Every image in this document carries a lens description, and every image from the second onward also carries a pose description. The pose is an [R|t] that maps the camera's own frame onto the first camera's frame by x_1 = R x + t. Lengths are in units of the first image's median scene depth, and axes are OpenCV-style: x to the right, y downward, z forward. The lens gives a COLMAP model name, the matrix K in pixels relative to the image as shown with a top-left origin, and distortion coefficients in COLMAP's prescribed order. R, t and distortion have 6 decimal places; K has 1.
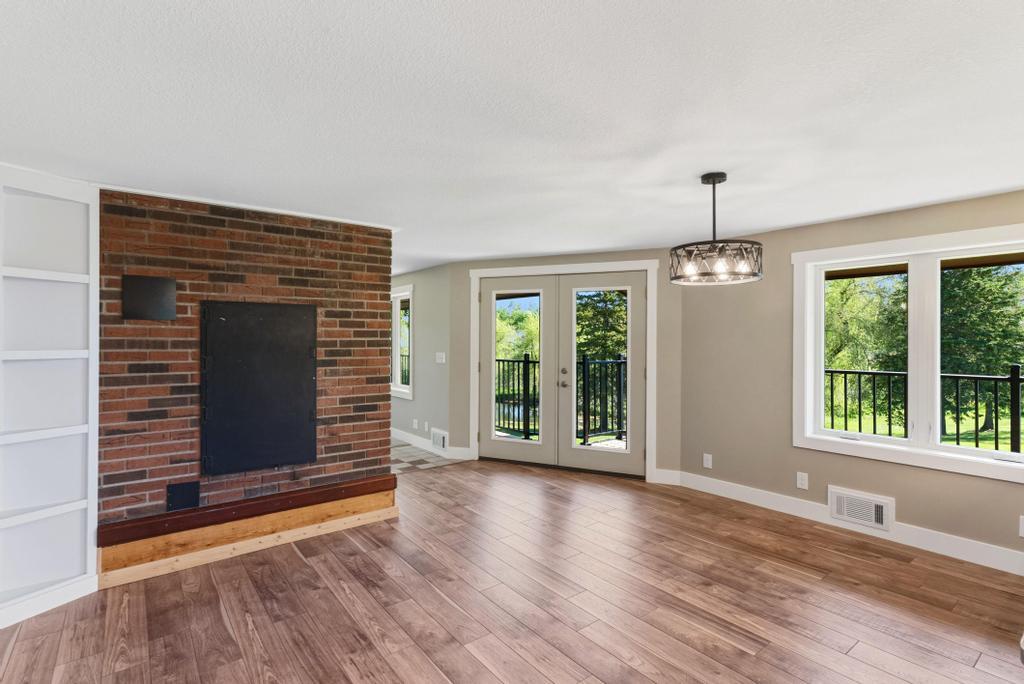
lens RADIAL K [[511.4, 0, 512.6], [0, 511.4, 344.2], [0, 0, 1]] dist [-0.000010, -0.000097]
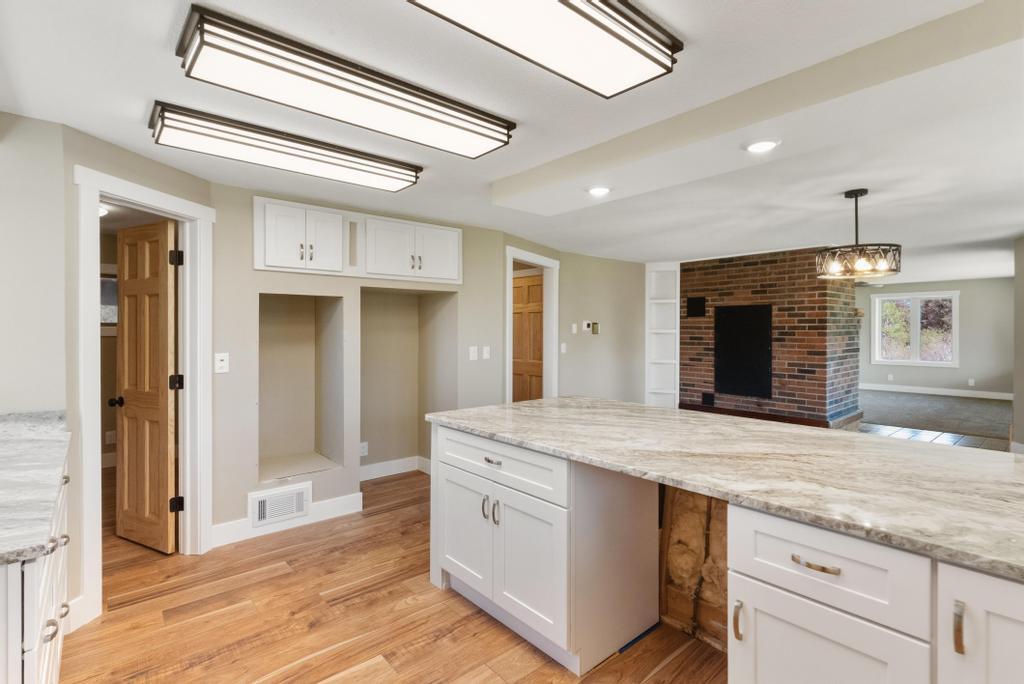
lens RADIAL K [[492.9, 0, 514.7], [0, 492.9, 336.1], [0, 0, 1]] dist [0.001202, 0.000749]
pose [[0.030093, 0.022014, -0.999305, 1.326168], [0.000069, 0.999757, 0.022026, -0.010200], [0.999547, -0.000732, 0.030084, 0.134526]]
